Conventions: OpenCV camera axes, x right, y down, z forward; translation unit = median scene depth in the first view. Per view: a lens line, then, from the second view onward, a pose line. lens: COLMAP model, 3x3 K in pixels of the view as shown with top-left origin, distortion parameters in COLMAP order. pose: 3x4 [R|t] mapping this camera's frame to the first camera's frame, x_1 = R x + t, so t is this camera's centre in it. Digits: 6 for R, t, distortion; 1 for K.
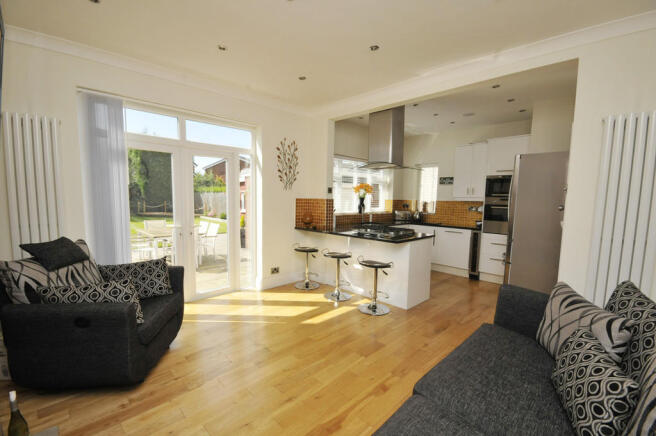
lens RADIAL K [[288.8, 0, 327.0], [0, 288.8, 221.5], [0, 0, 1]] dist [-0.004060, -0.000563]
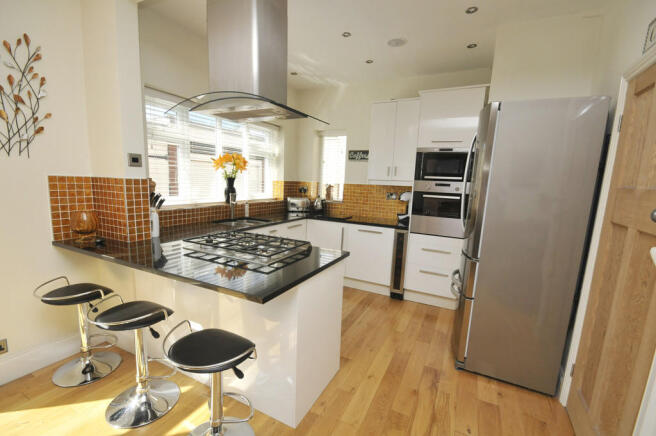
lens RADIAL K [[288.8, 0, 327.0], [0, 288.8, 221.5], [0, 0, 1]] dist [-0.004060, -0.000563]
pose [[0.947084, -0.028434, 0.319725, 0.128459], [0.005859, 0.997434, 0.071348, -0.035453], [-0.320933, -0.065699, 0.944820, 0.395245]]
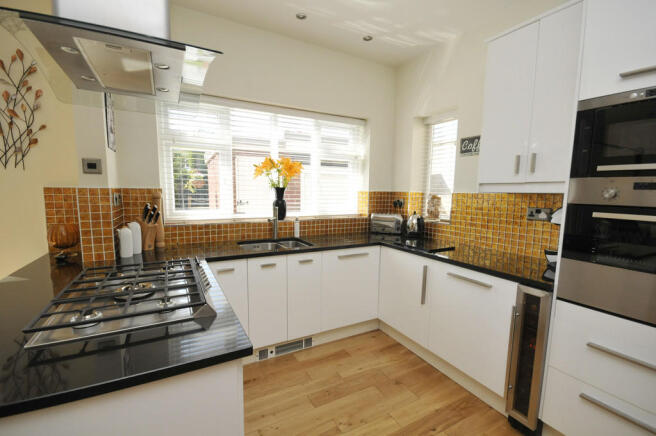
lens RADIAL K [[288.8, 0, 327.0], [0, 288.8, 221.5], [0, 0, 1]] dist [-0.004060, -0.000563]
pose [[0.960919, 0.023667, -0.275818, 0.368005], [-0.018642, 0.999609, 0.020826, -0.040207], [0.276203, -0.014870, 0.960984, 0.611987]]
